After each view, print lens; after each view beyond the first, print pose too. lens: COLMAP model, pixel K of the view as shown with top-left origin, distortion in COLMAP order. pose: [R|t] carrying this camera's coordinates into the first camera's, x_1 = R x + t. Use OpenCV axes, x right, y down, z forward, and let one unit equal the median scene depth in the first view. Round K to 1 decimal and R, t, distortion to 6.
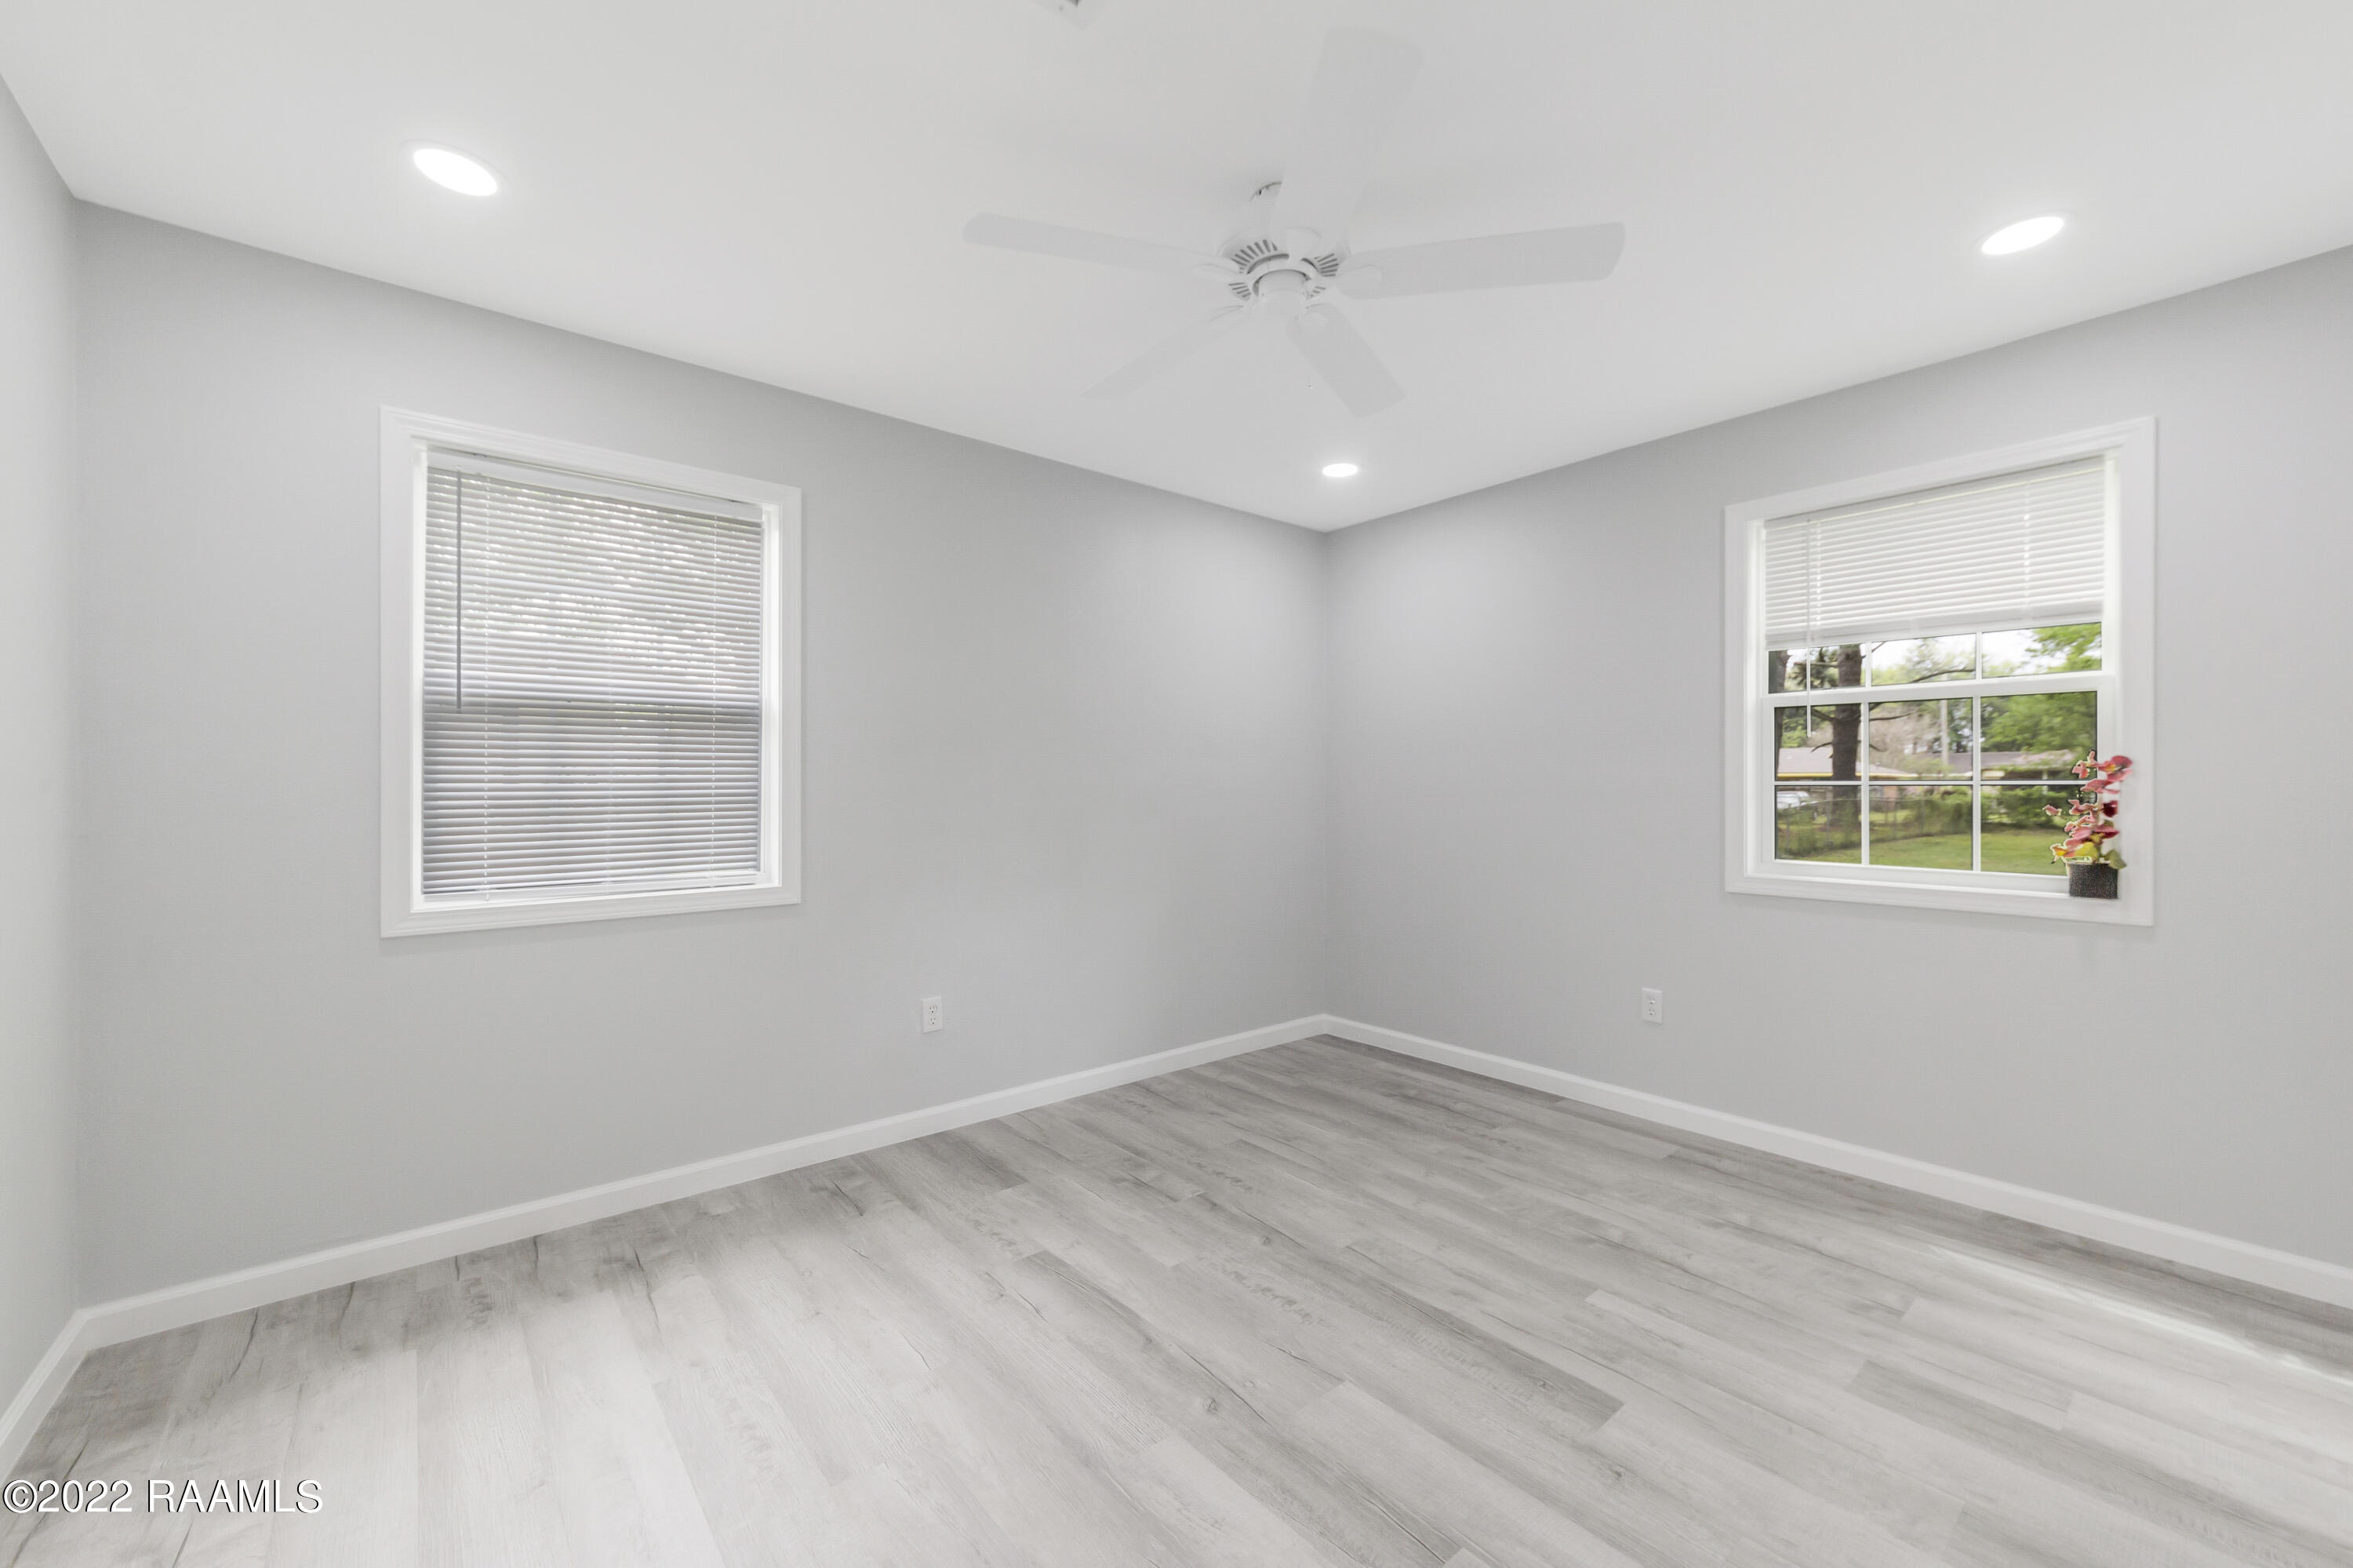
lens RADIAL K [[891.8, 0, 1183.5], [0, 891.8, 785.8], [0, 0, 1]] dist [-0.001741, -0.000069]
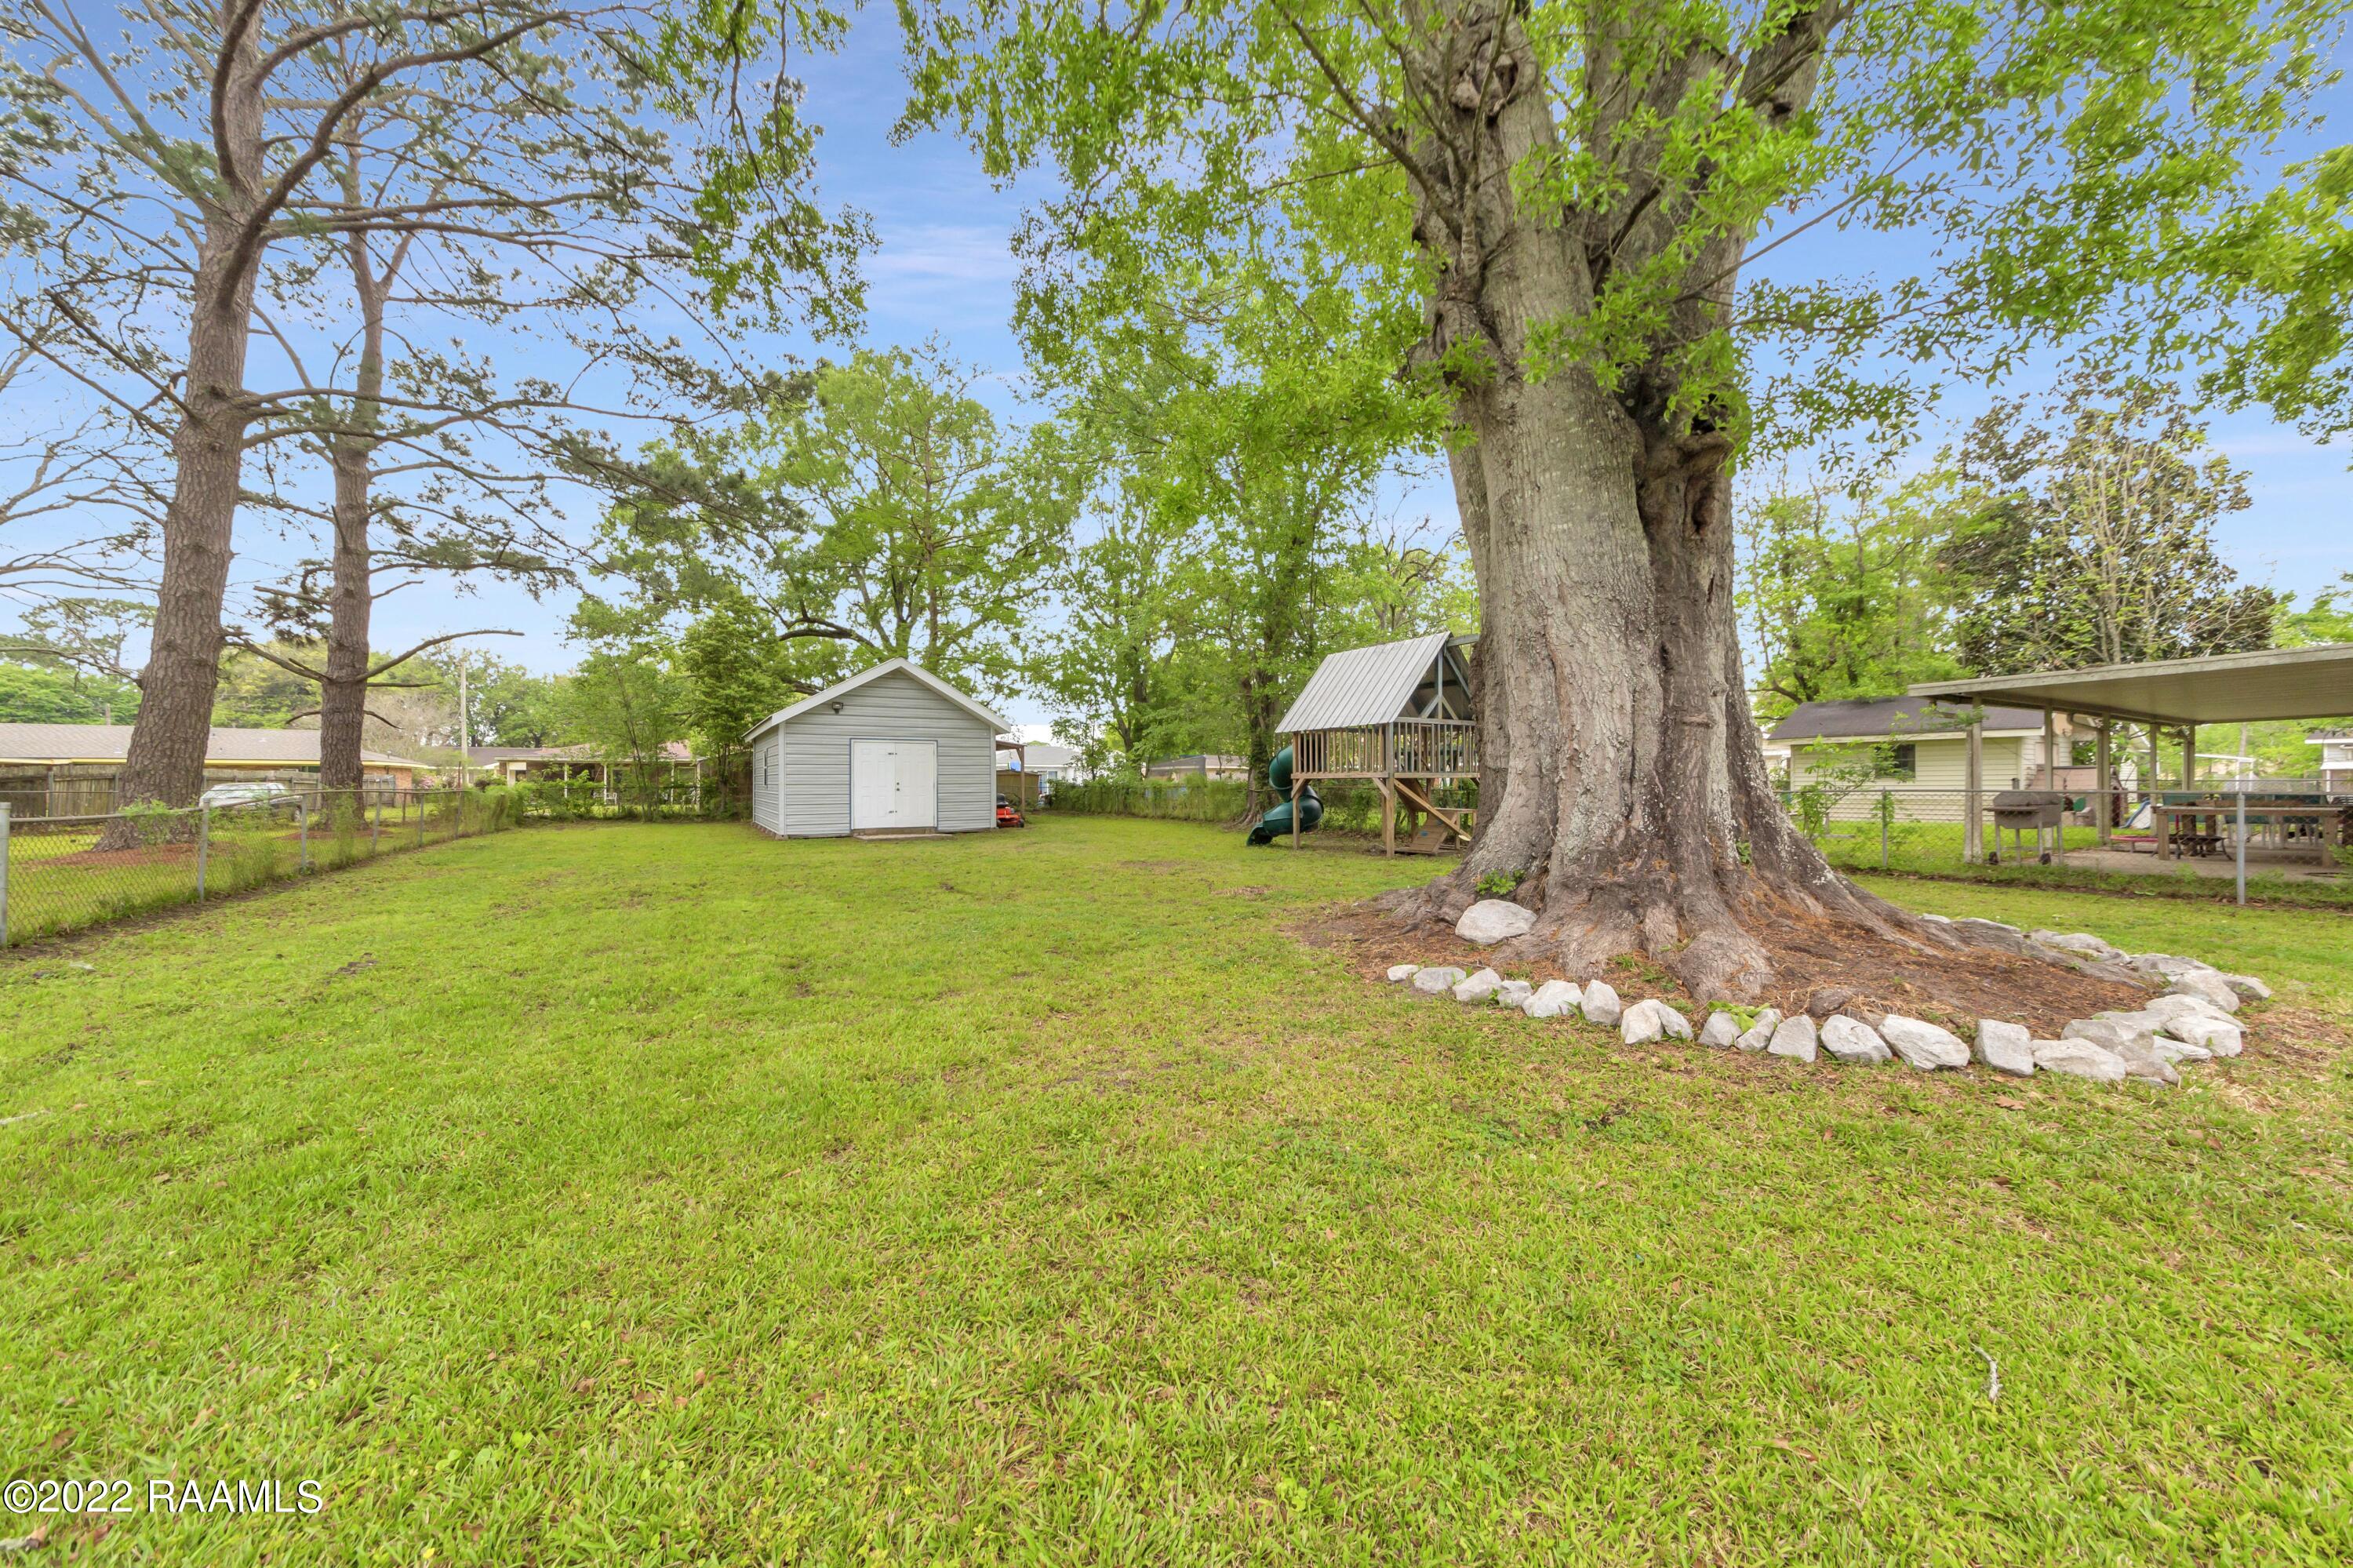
lens RADIAL K [[834.2, 0, 1171.7], [0, 834.2, 782.9], [0, 0, 1]] dist [0.009575, -0.000333]
pose [[0.156196, -0.002740, 0.987722, 0.135577], [0.002692, 0.999994, 0.002349, 0.005950], [-0.987722, 0.002292, 0.156202, 0.179170]]
